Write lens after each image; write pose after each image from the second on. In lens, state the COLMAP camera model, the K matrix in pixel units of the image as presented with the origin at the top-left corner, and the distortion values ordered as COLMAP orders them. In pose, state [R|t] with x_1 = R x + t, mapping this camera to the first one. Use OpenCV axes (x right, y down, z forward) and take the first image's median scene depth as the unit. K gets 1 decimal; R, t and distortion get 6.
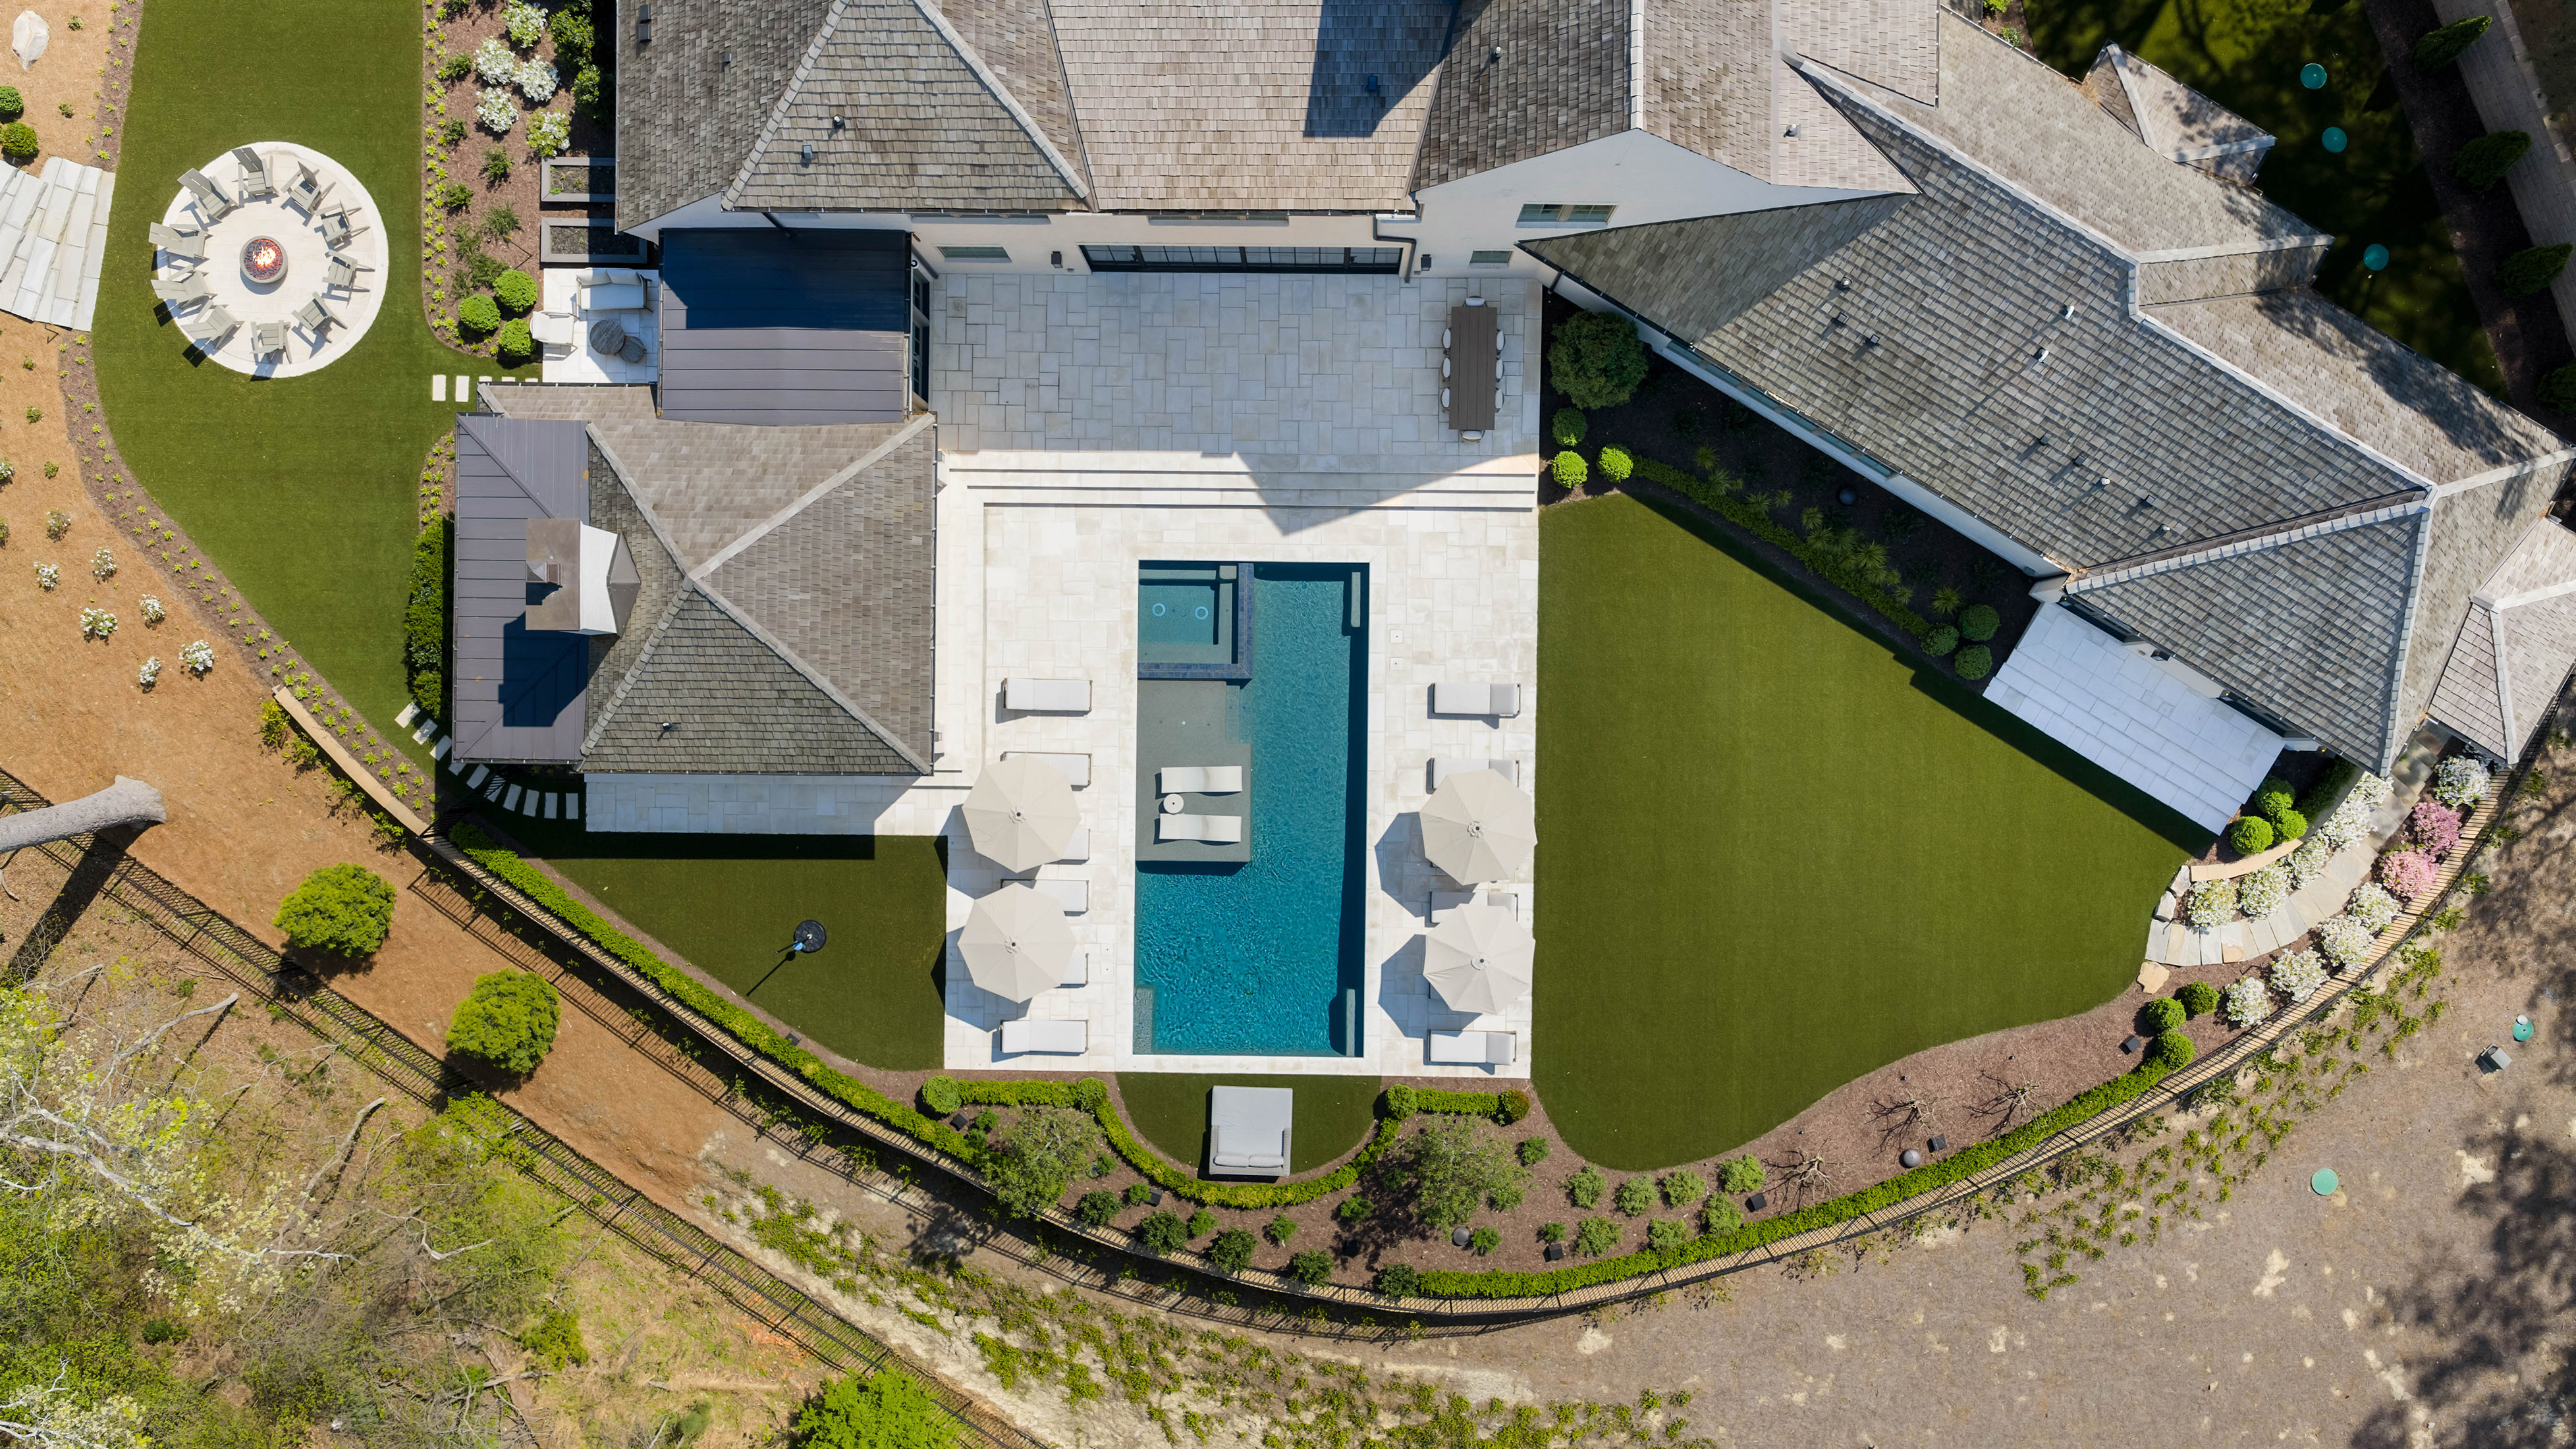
lens RADIAL K [[2123.8, 0, 1301.6], [0, 2123.8, 733.4], [0, 0, 1]] dist [0.042357, -0.074679]
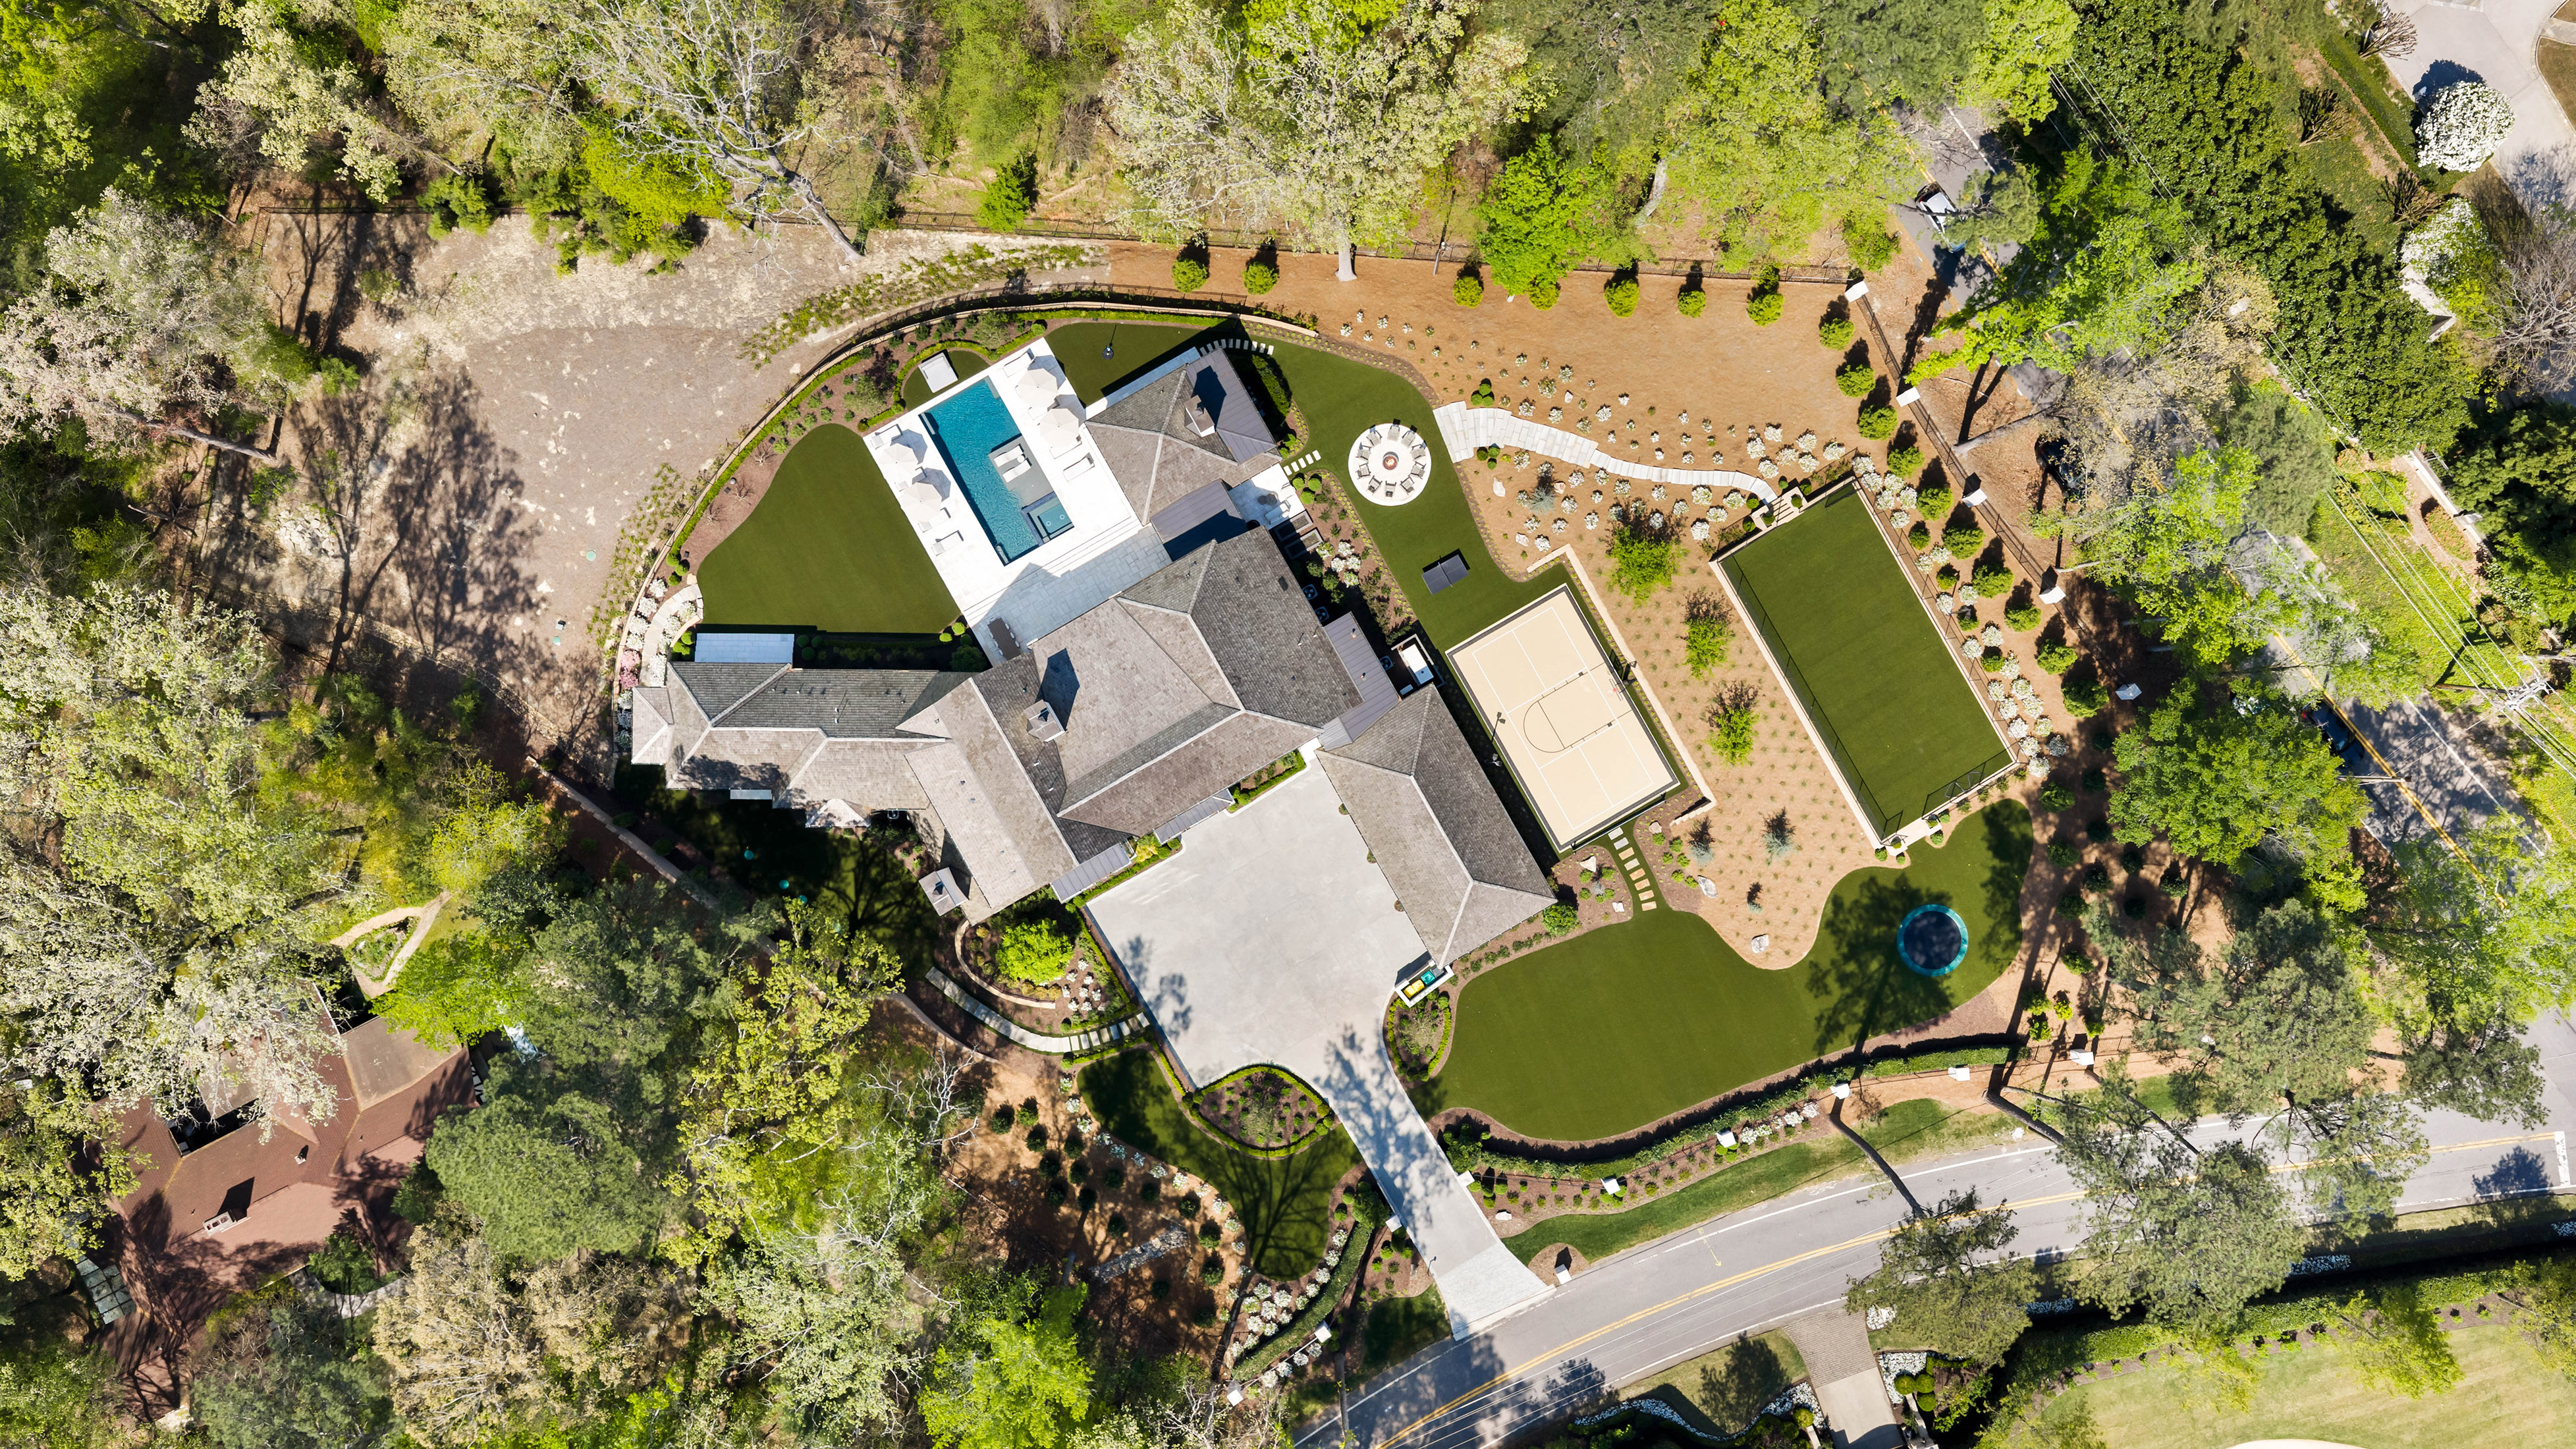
lens RADIAL K [[2123.8, 0, 1301.6], [0, 2123.8, 733.4], [0, 0, 1]] dist [0.042357, -0.074679]
pose [[-0.862983, 0.505206, -0.005164, -0.183450], [-0.505192, -0.862998, -0.003790, -0.461489], [-0.006371, -0.000662, 0.999979, -1.837915]]
